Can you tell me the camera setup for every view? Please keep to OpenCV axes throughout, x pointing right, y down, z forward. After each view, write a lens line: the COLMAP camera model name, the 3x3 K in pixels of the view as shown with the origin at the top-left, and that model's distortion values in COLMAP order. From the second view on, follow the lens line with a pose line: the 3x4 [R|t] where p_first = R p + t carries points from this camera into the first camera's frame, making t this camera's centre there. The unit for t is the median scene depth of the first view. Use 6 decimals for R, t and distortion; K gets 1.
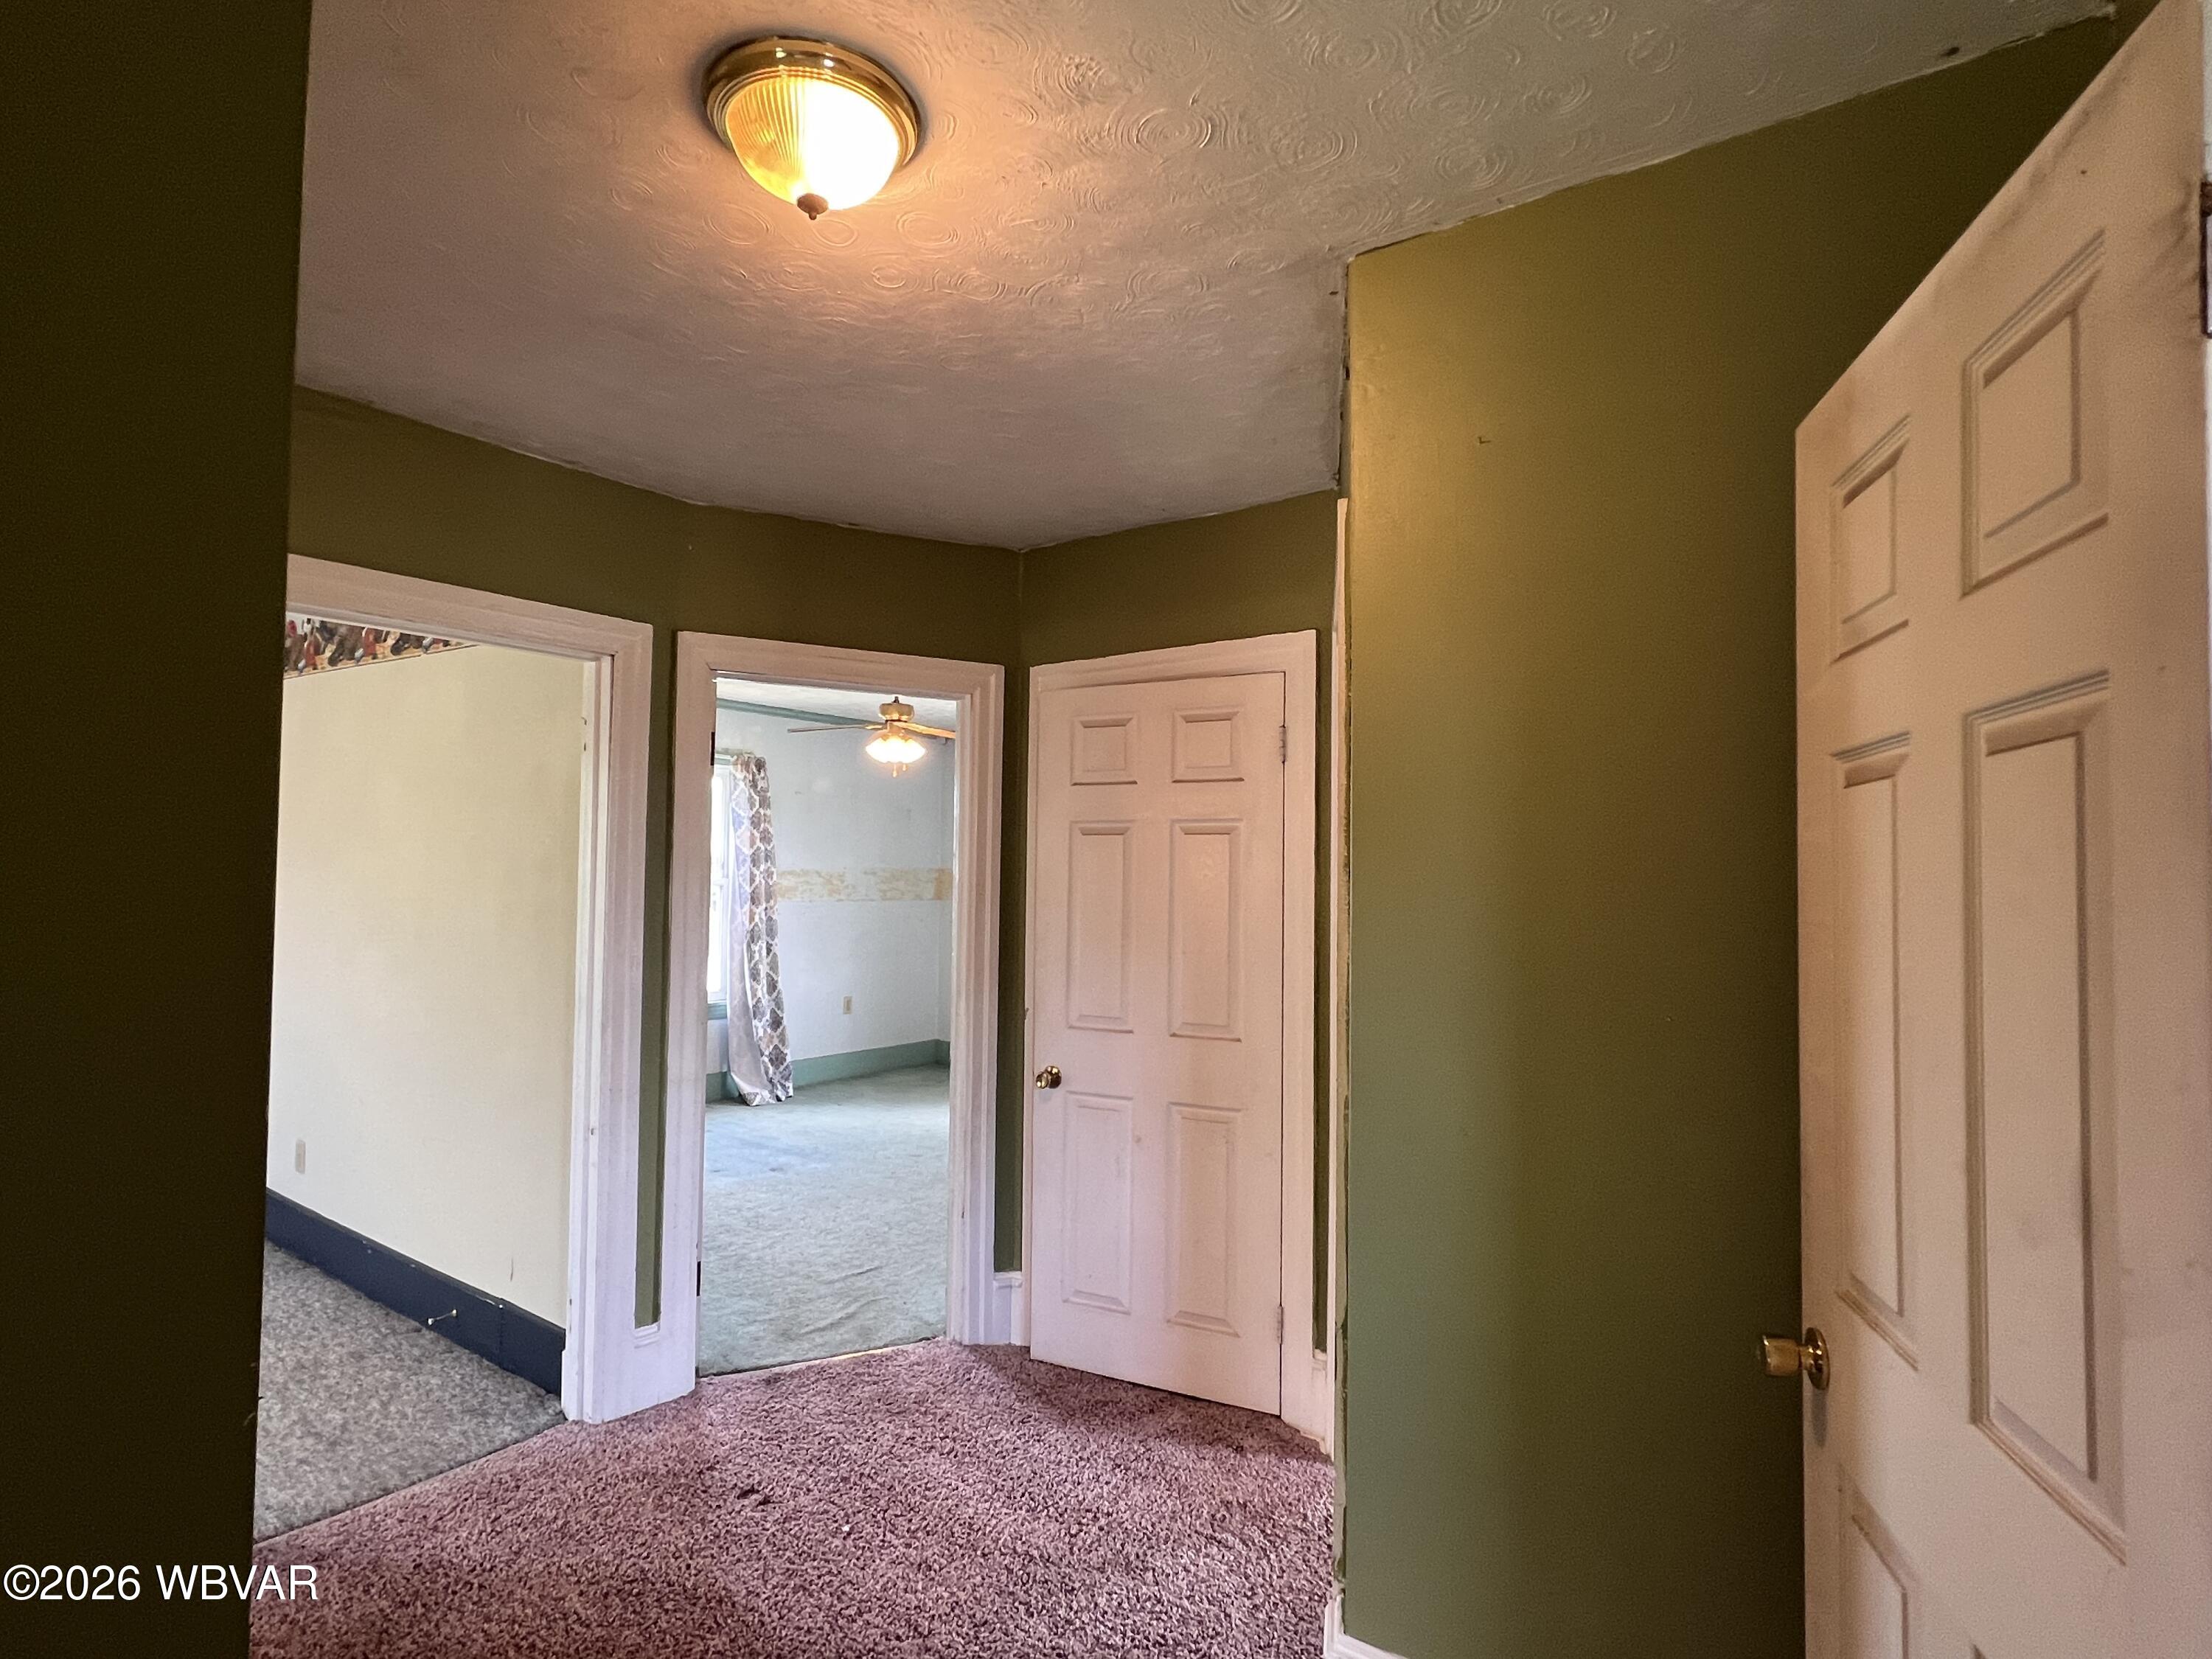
lens RADIAL K [[1164.4, 0, 1106.0], [0, 1164.4, 829.5], [0, 0, 1]] dist [-0.002742, -0.000037]
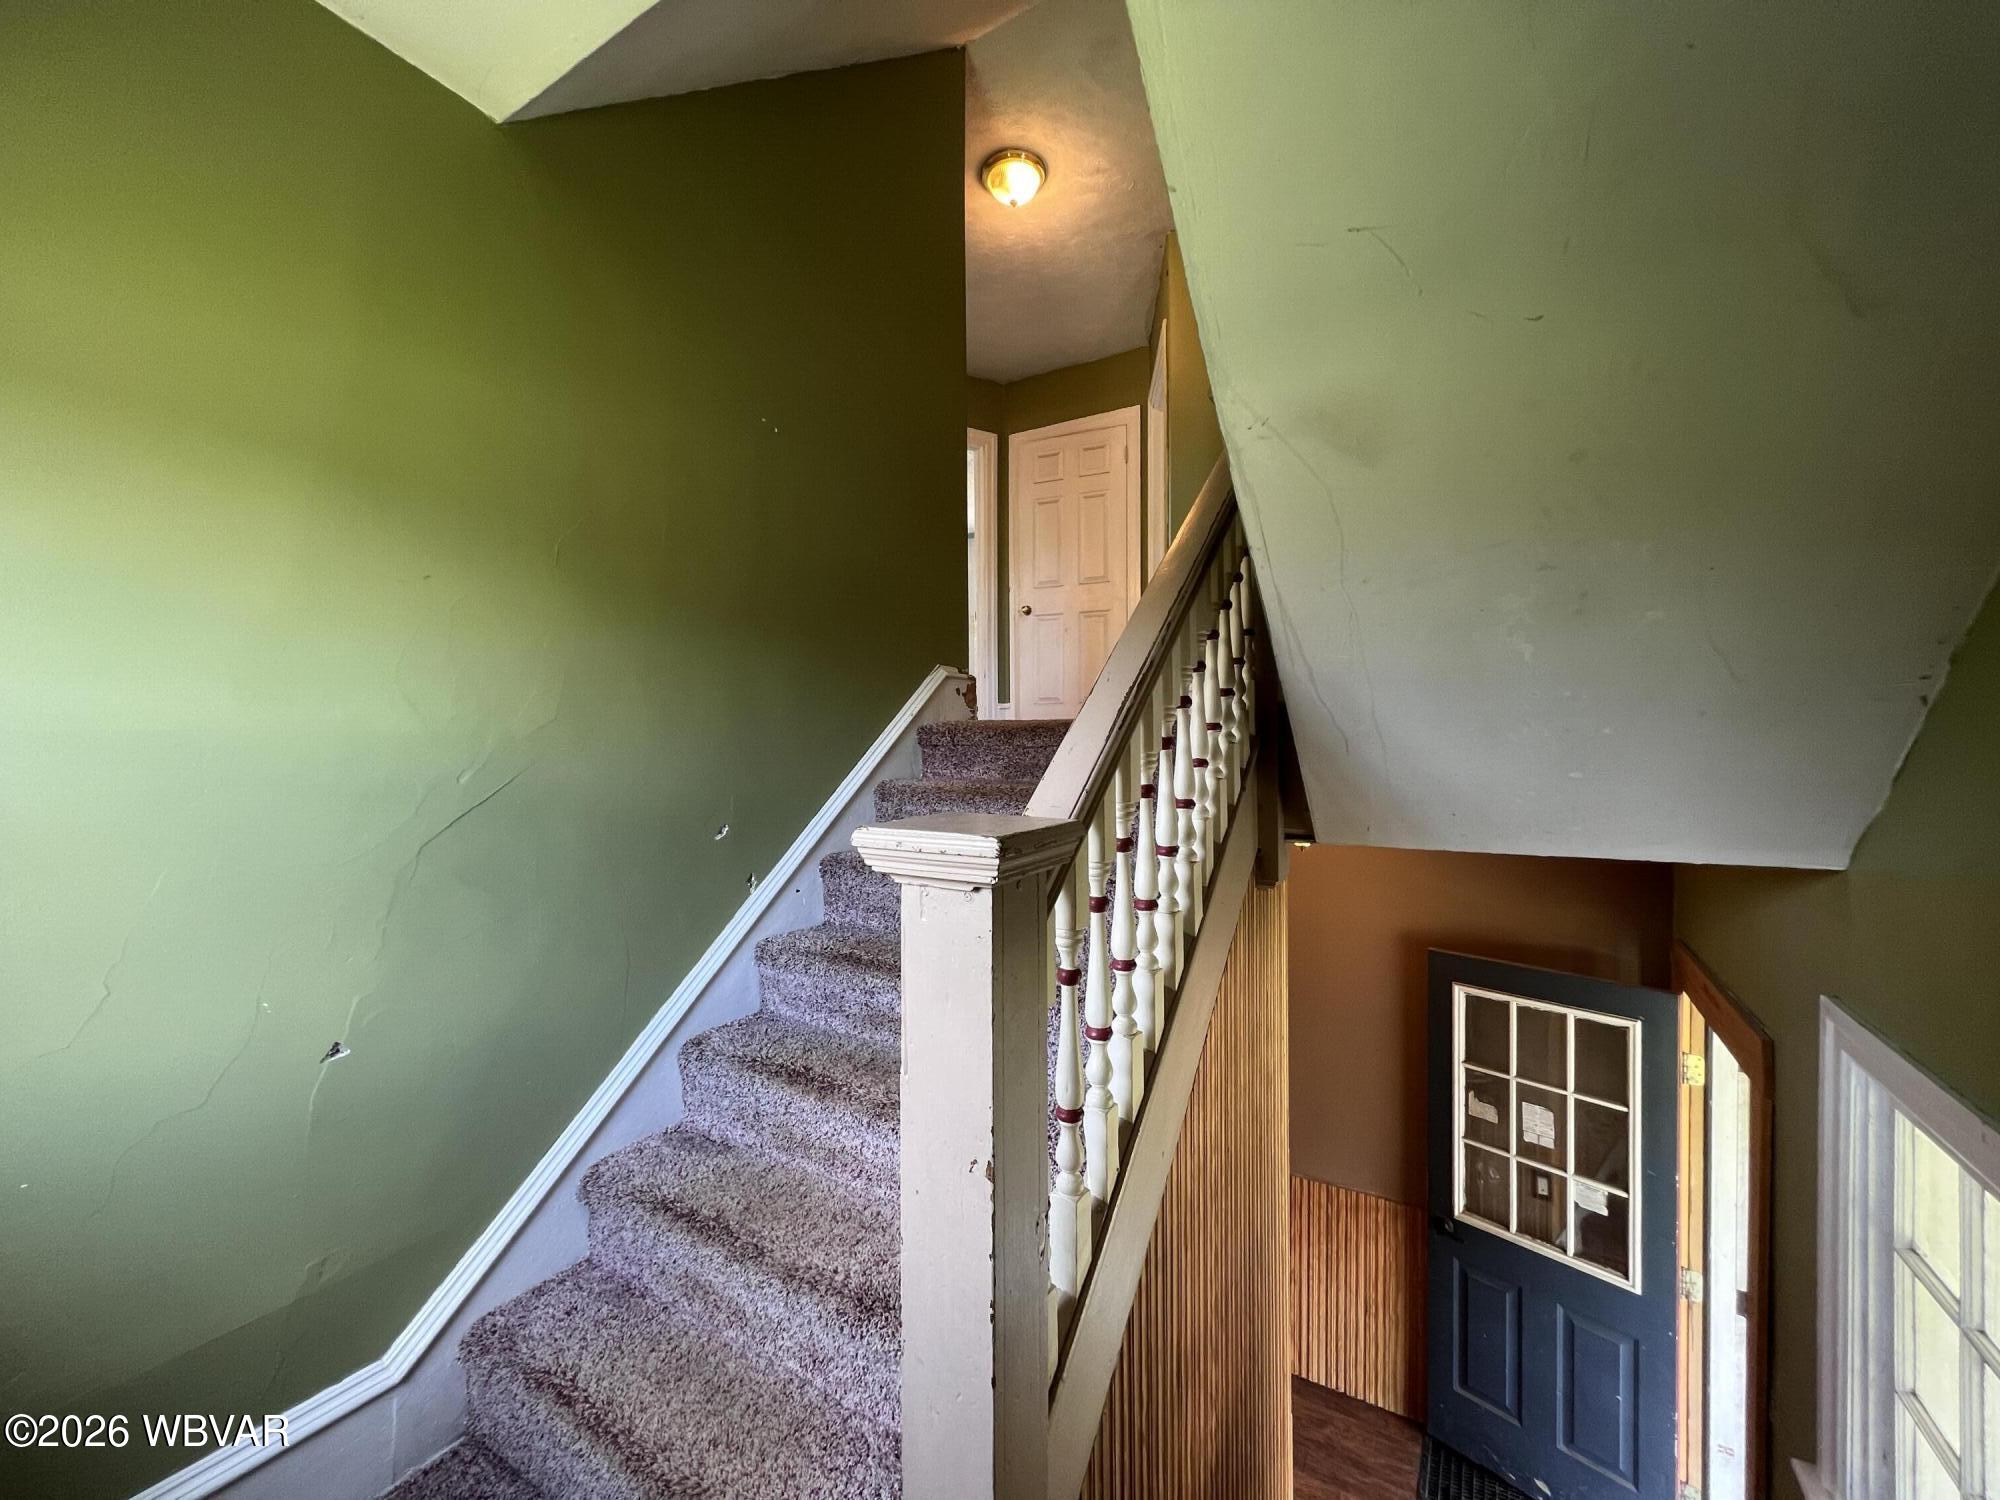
lens RADIAL K [[810.0, 0, 1000.0], [0, 810.0, 750.0], [0, 0, 1]] dist [0.001000, 0.000097]
pose [[0.996747, -0.014533, 0.079269, -0.365859], [0.010030, 0.998329, 0.056911, 0.641220], [-0.079964, -0.055931, 0.995227, -0.996619]]
